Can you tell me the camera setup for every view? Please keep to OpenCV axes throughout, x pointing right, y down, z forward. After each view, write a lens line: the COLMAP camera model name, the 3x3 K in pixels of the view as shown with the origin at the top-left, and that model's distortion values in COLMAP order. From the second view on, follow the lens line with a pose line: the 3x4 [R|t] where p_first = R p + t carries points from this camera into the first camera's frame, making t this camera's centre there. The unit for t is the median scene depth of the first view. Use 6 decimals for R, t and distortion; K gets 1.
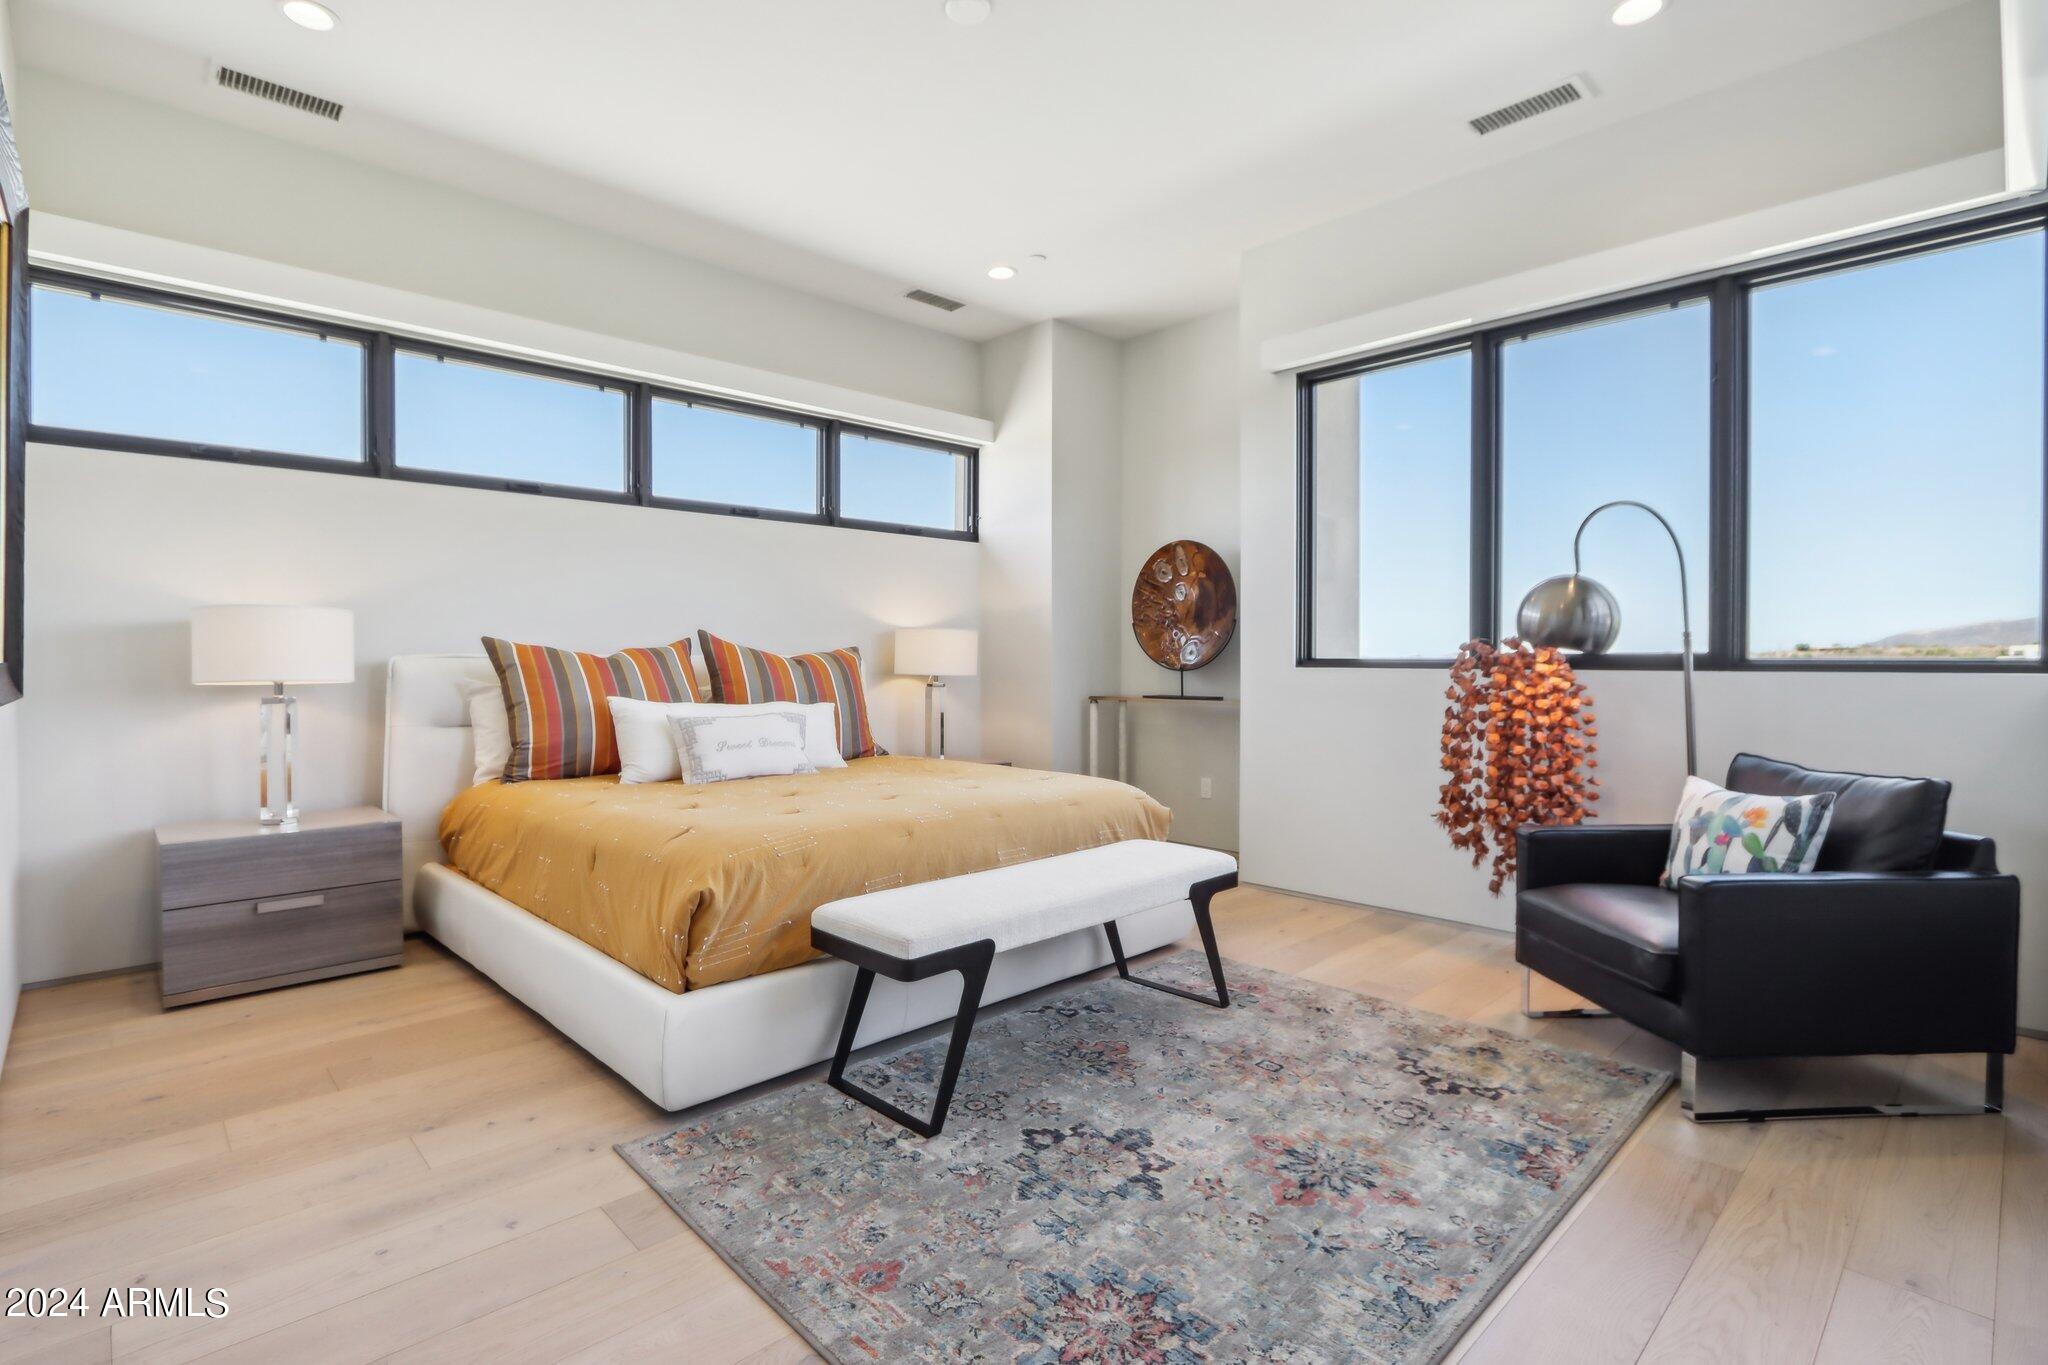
lens RADIAL K [[967.3, 0, 997.5], [0, 967.3, 682.9], [0, 0, 1]] dist [-0.011576, 0.000551]
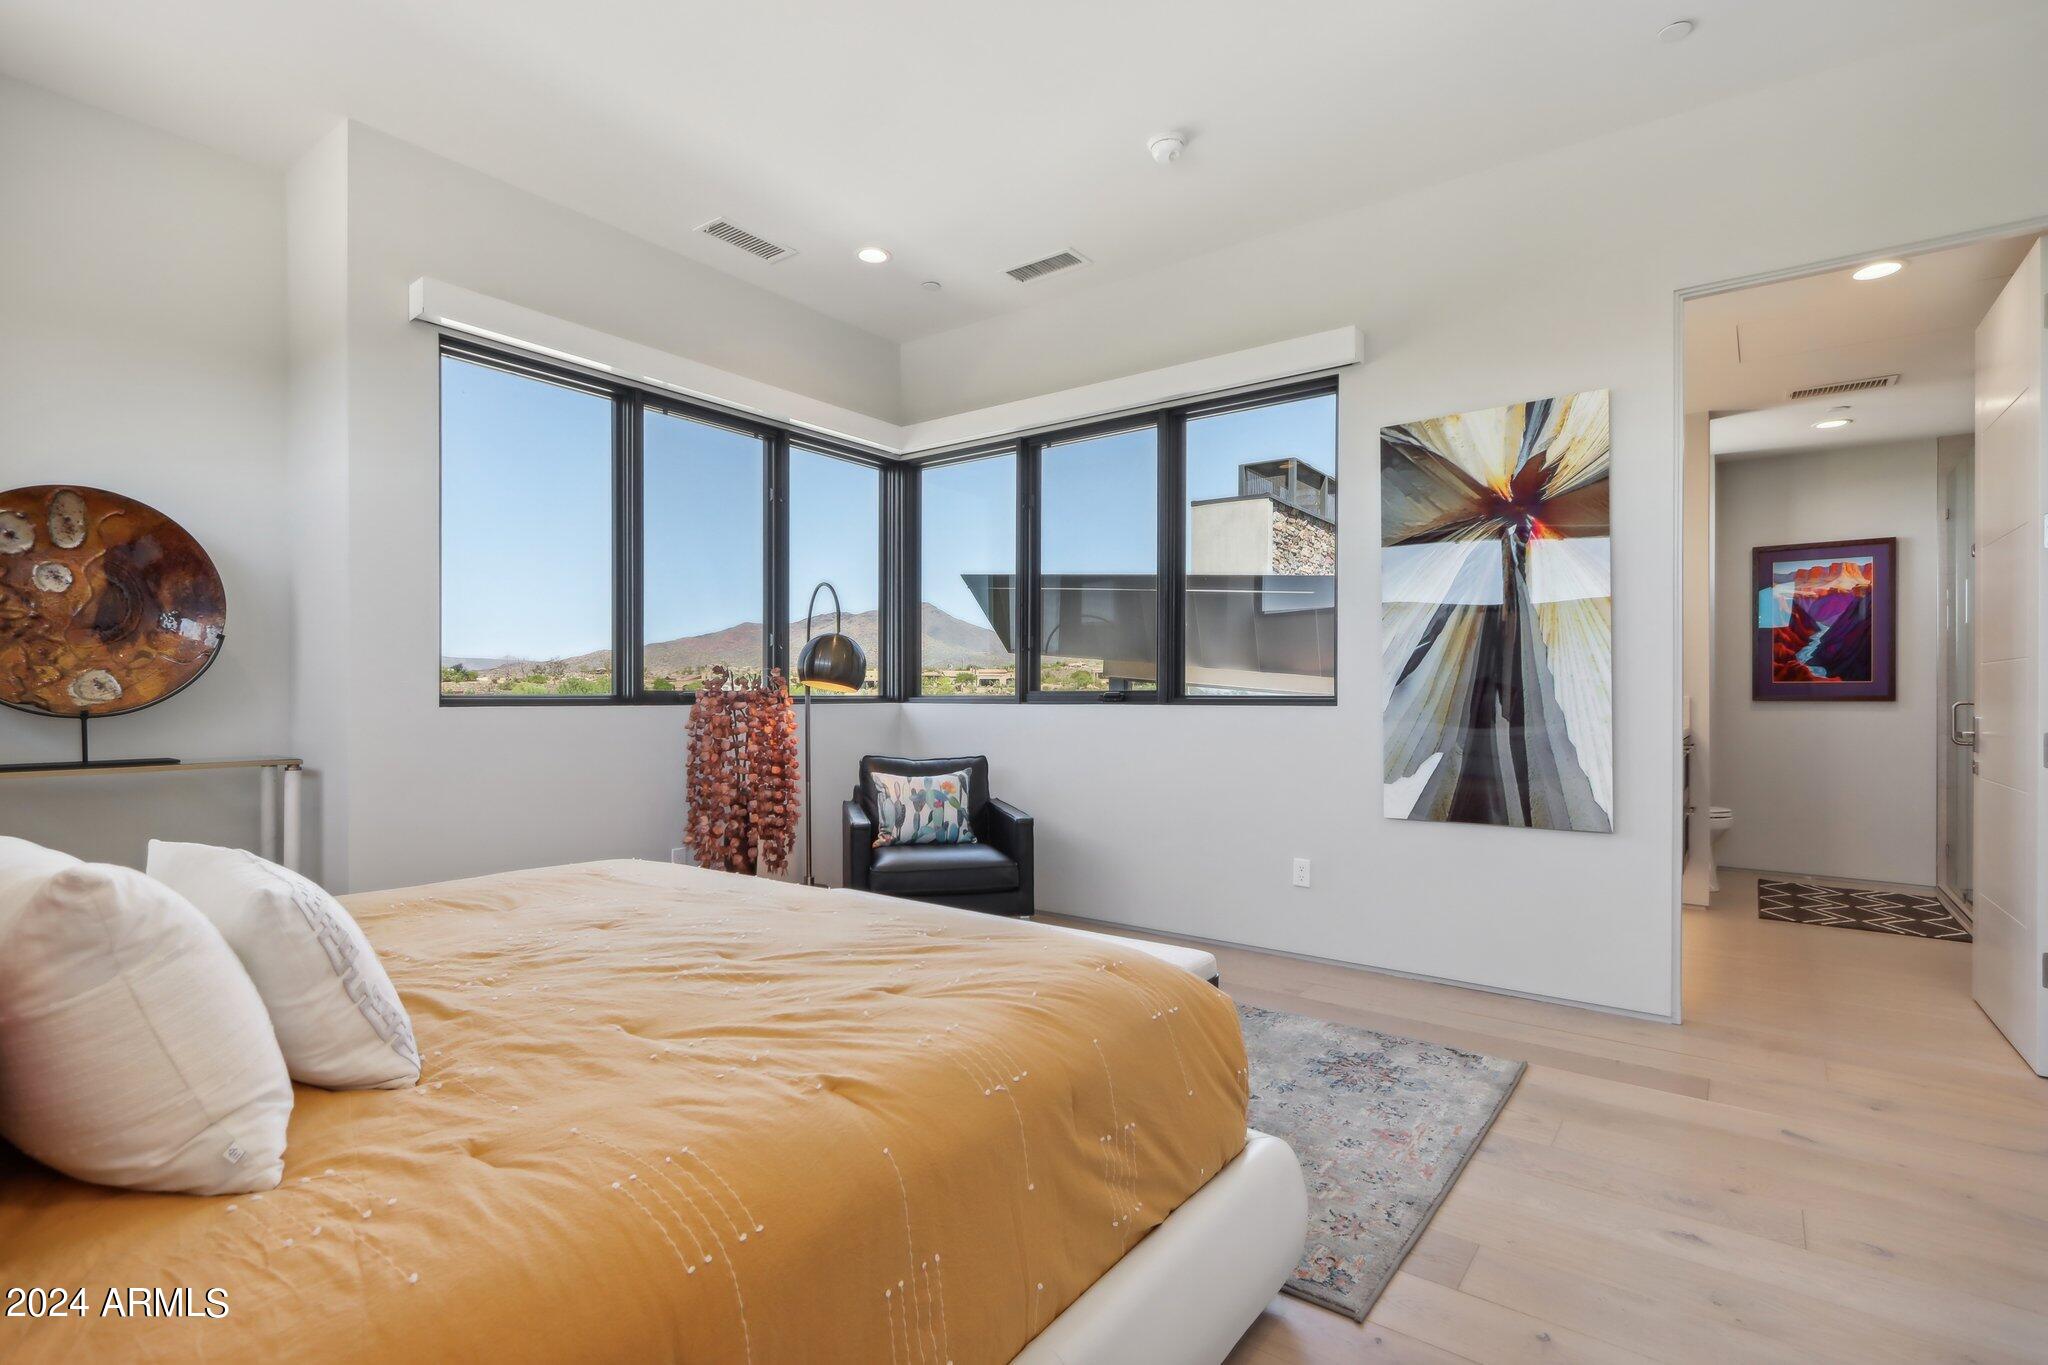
lens RADIAL K [[958.5, 0, 1020.9], [0, 958.5, 702.8], [0, 0, 1]] dist [0.000969, 0.000058]
pose [[-0.155050, -0.000582, 0.987907, -0.605359], [0.030155, 0.999531, 0.005322, -0.010770], [-0.987446, 0.030616, -0.154959, 0.745895]]
